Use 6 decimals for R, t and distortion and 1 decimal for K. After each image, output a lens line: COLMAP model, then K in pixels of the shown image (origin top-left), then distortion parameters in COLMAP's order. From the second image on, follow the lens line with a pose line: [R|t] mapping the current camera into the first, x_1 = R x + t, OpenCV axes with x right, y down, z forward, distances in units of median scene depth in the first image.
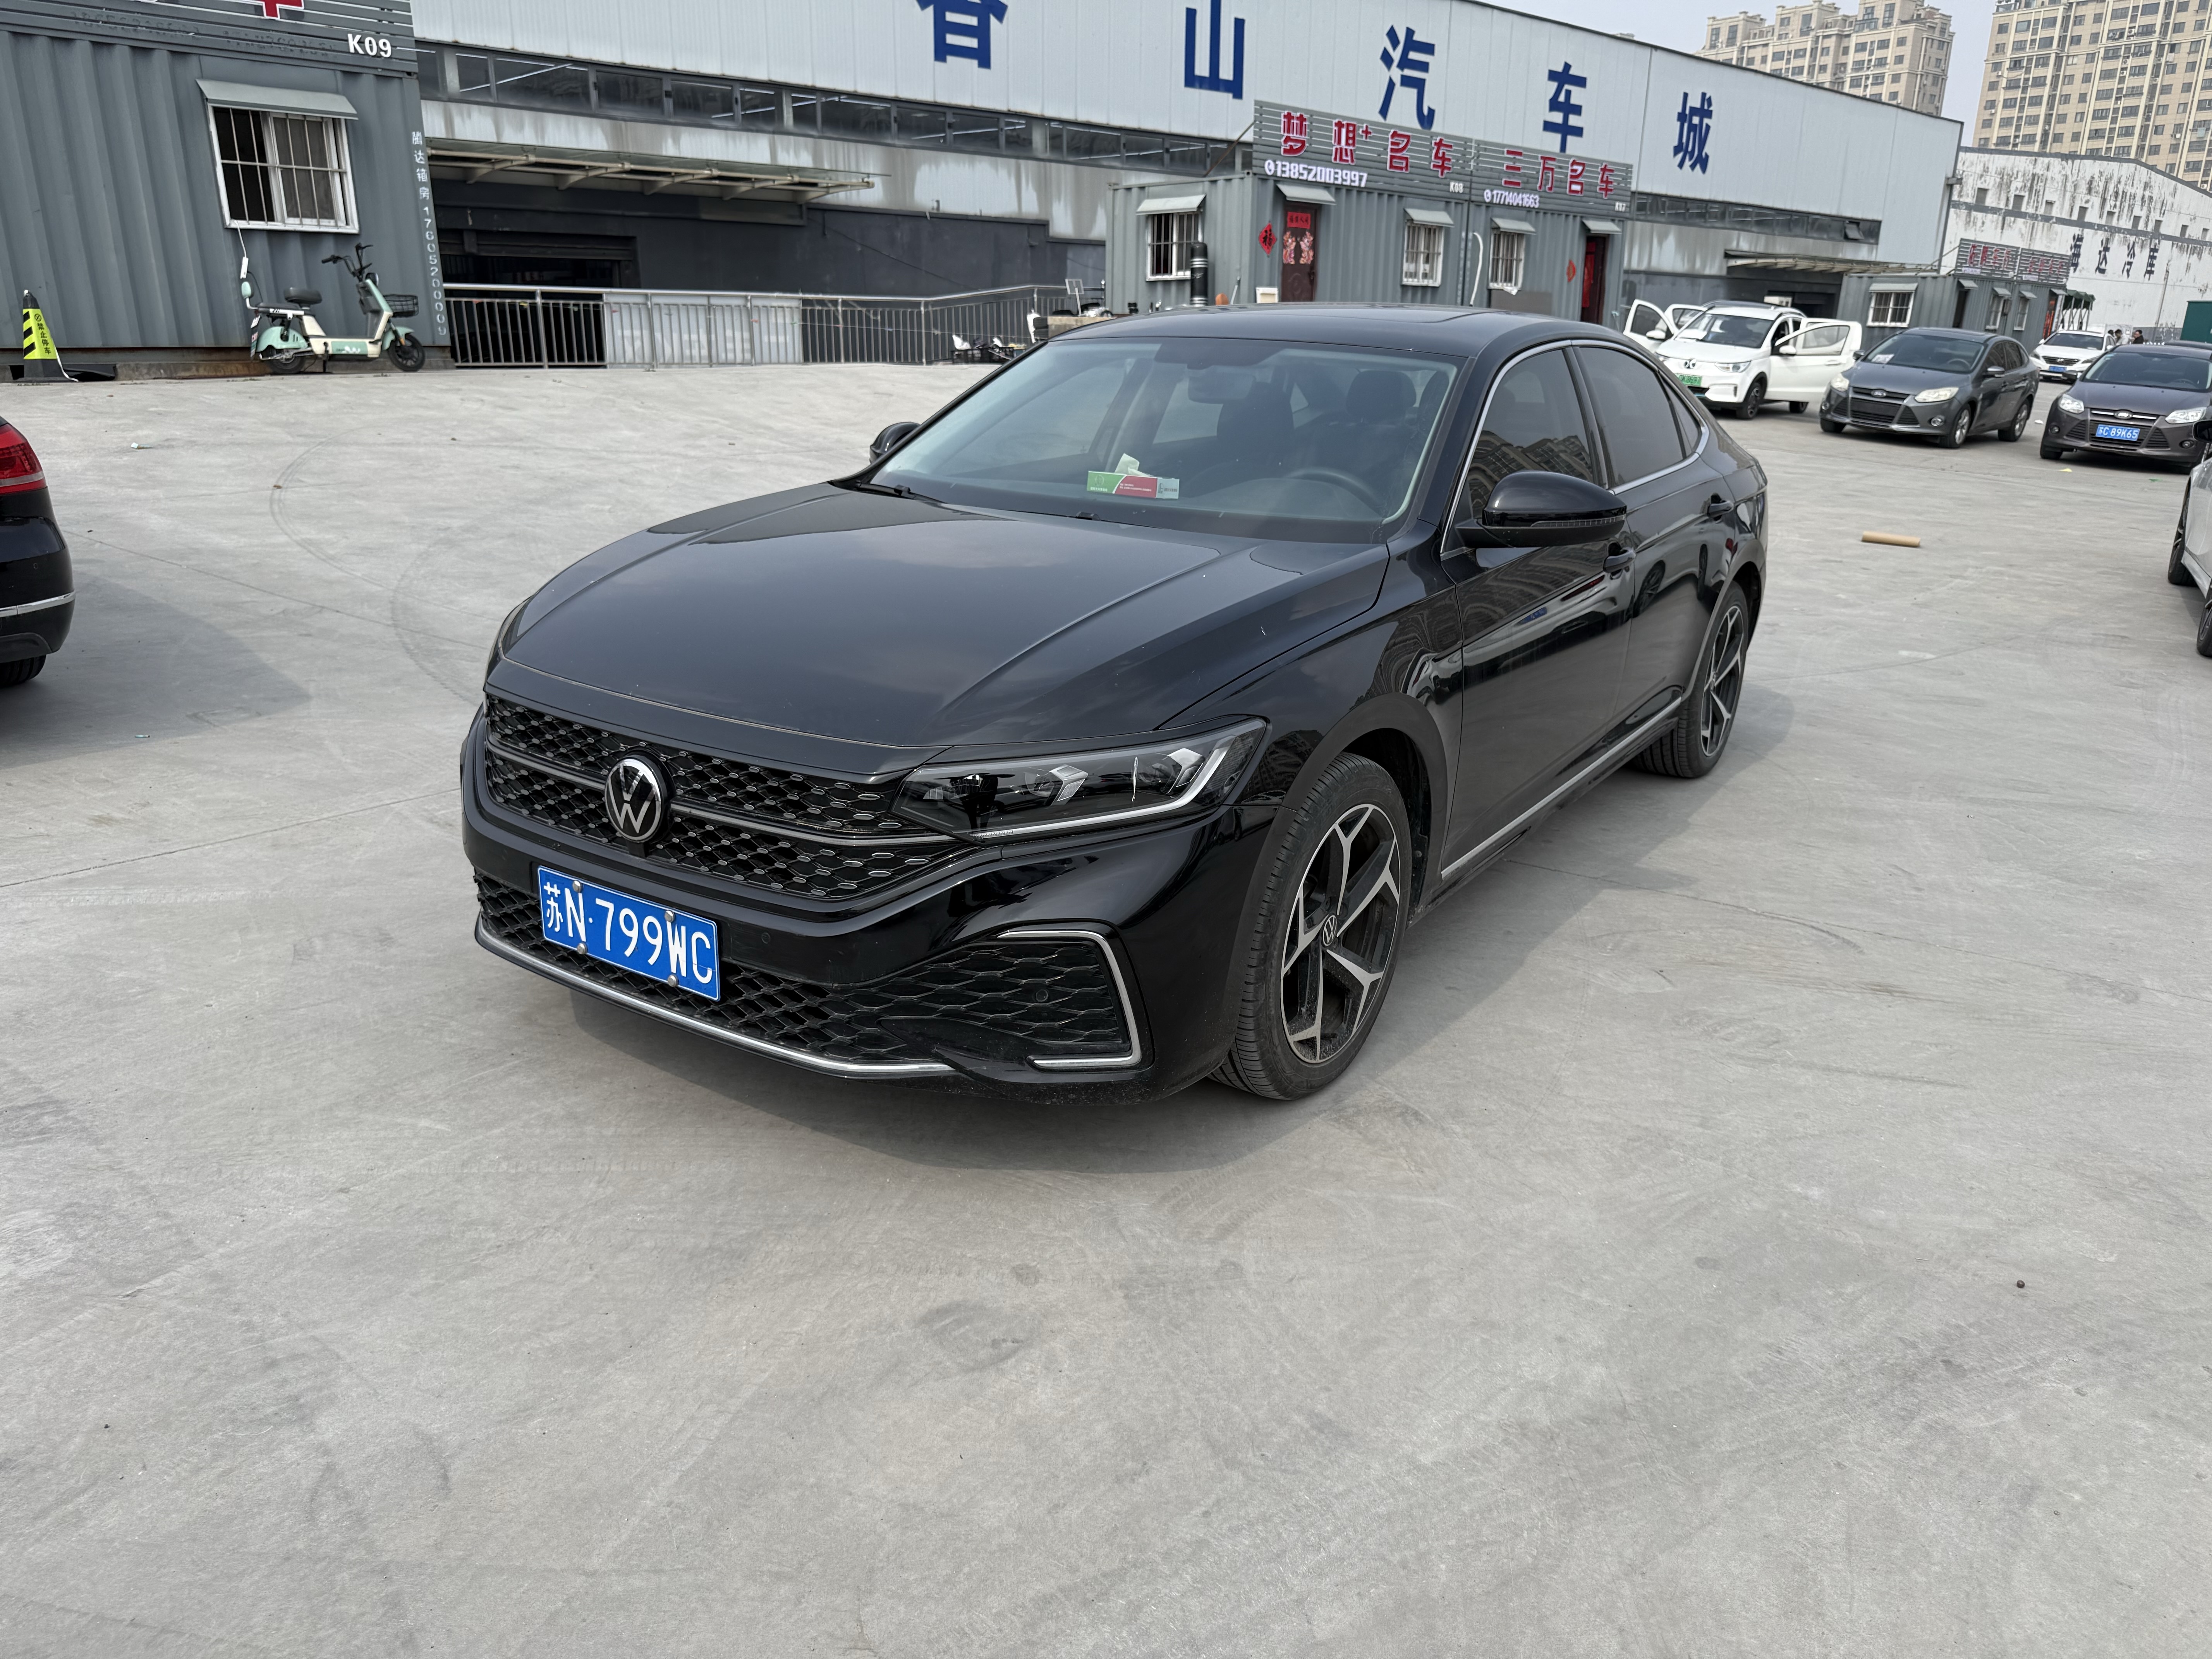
lens RADIAL K [[1543.8, 0, 1099.8], [0, 1543.8, 831.4], [0, 0, 1]] dist [0.023971, -0.032426]
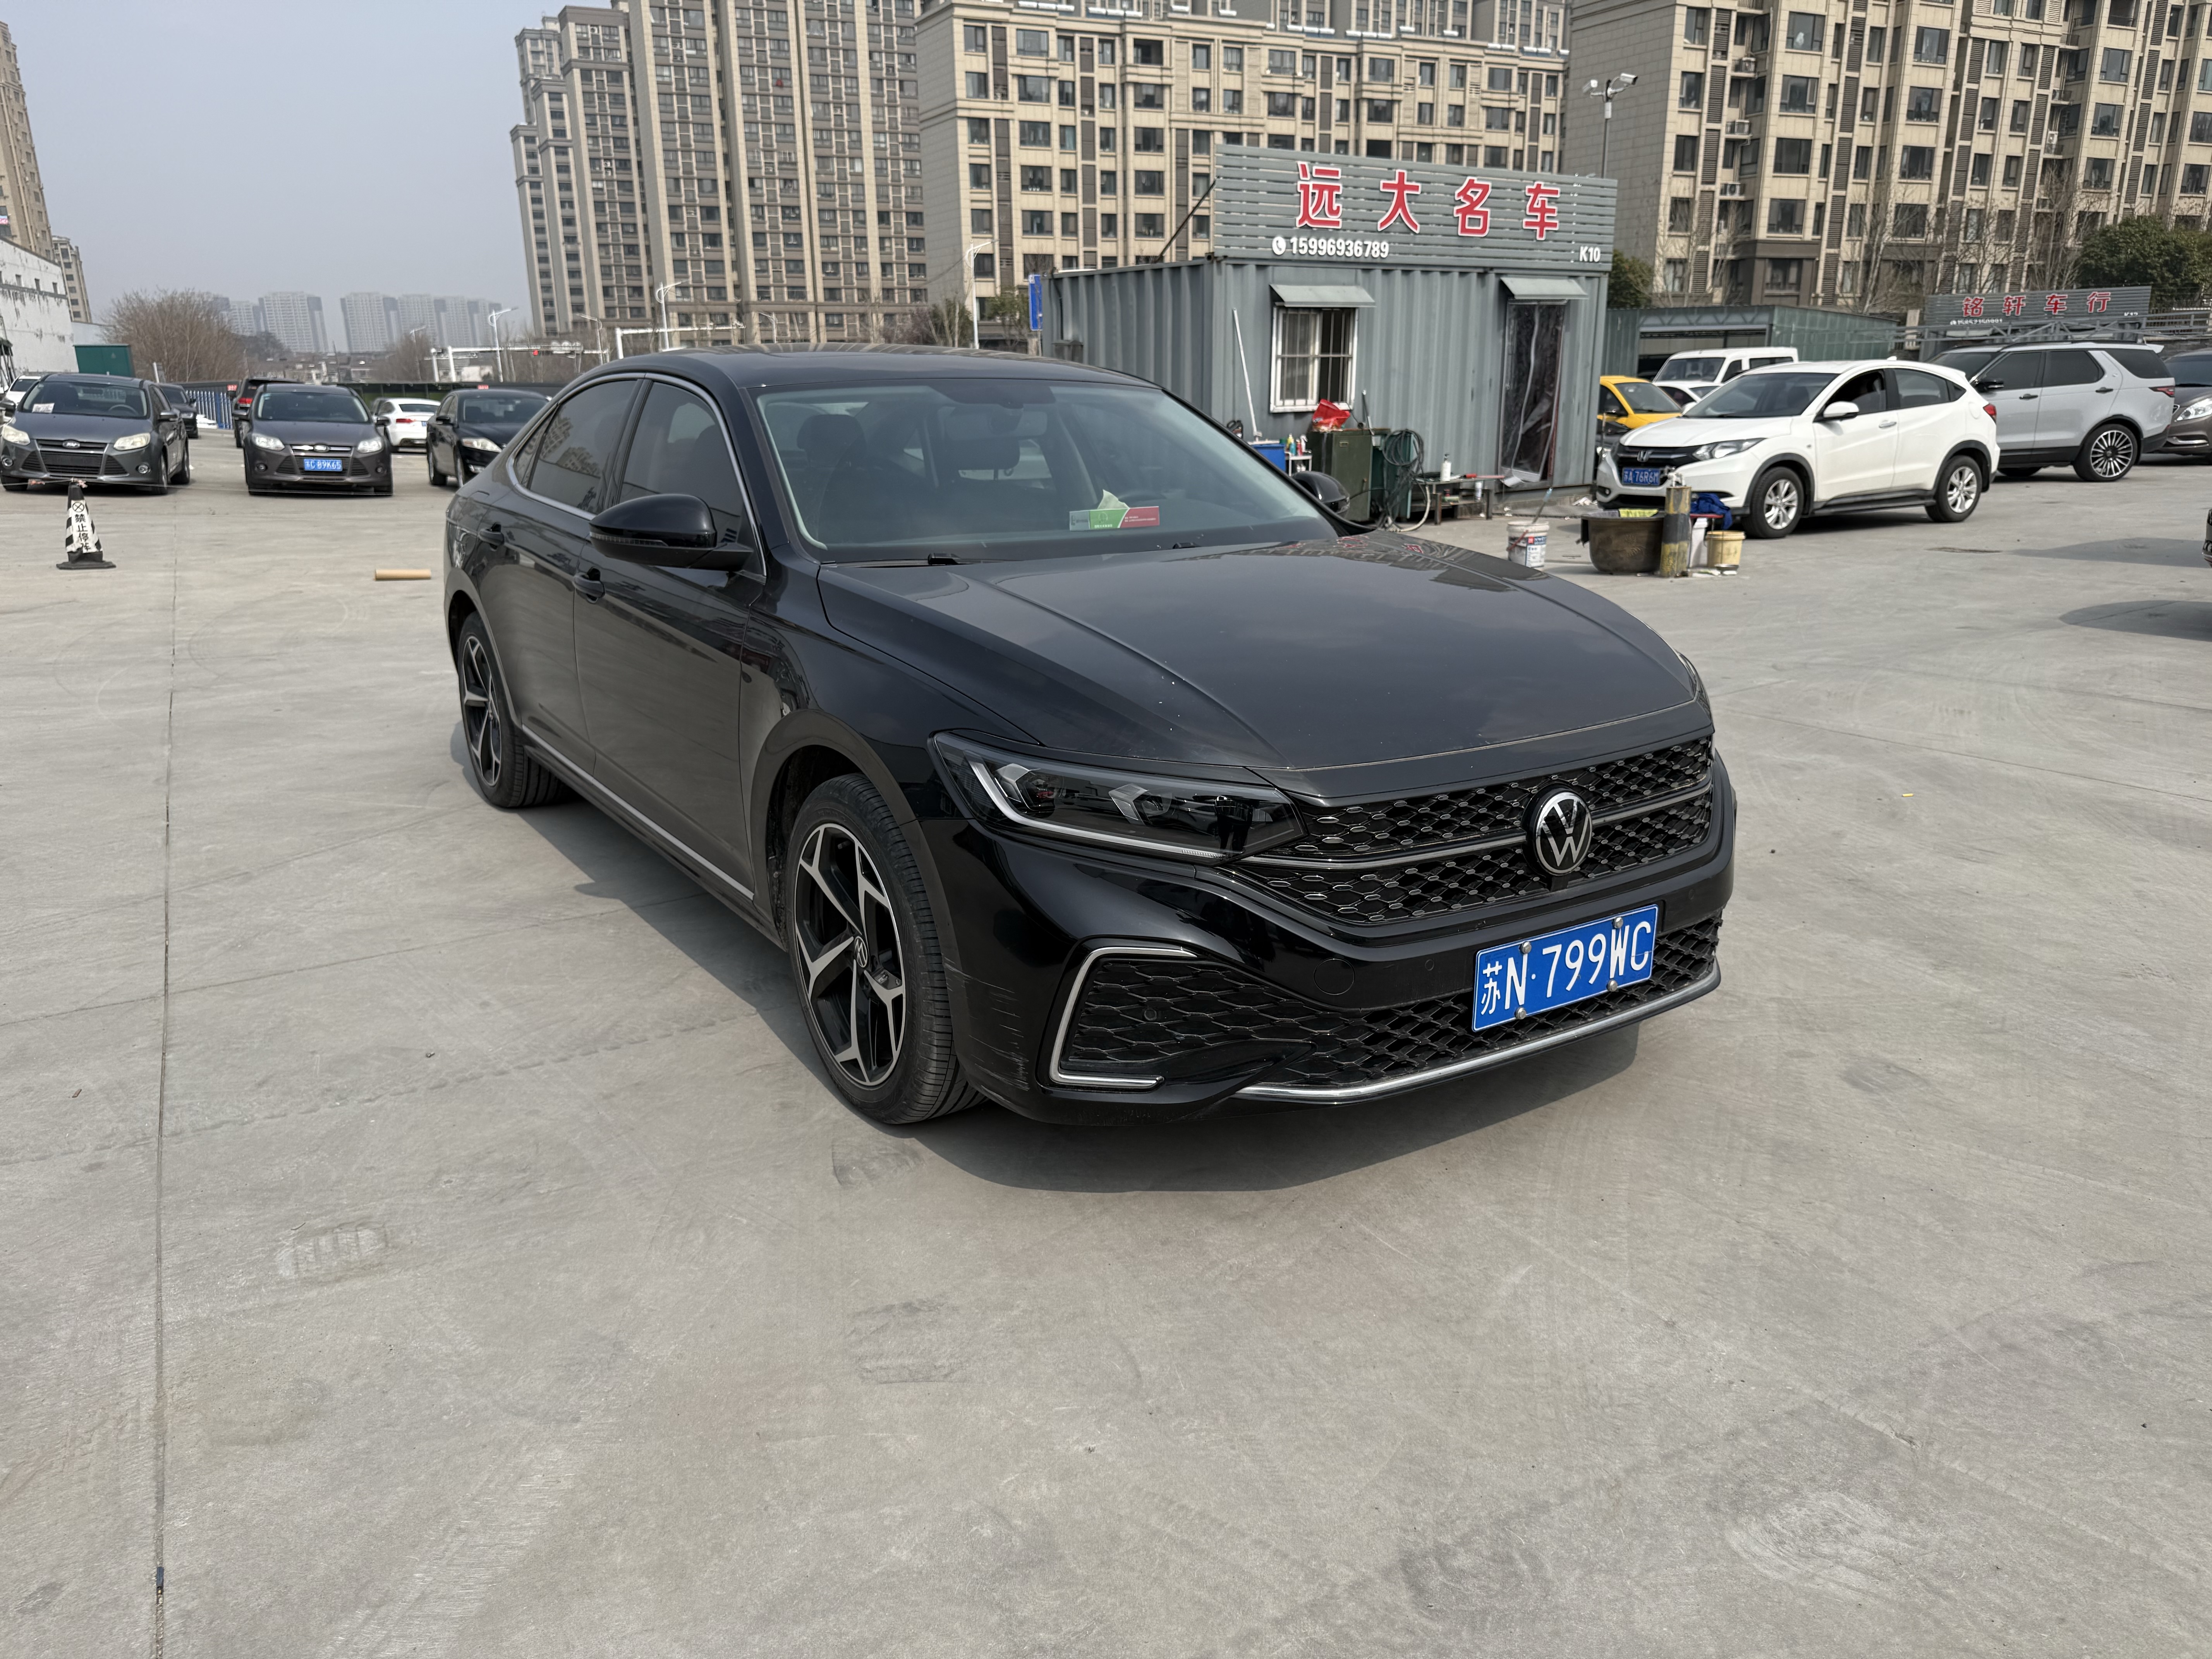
lens RADIAL K [[1543.8, 0, 1099.9], [0, 1543.8, 837.6], [0, 0, 1]] dist [0.023971, -0.032426]
pose [[0.384770, -0.285552, 0.877732, -1.276987], [0.305154, 0.936823, 0.171006, -0.276358], [-0.871110, 0.202046, 0.447598, 0.801207]]
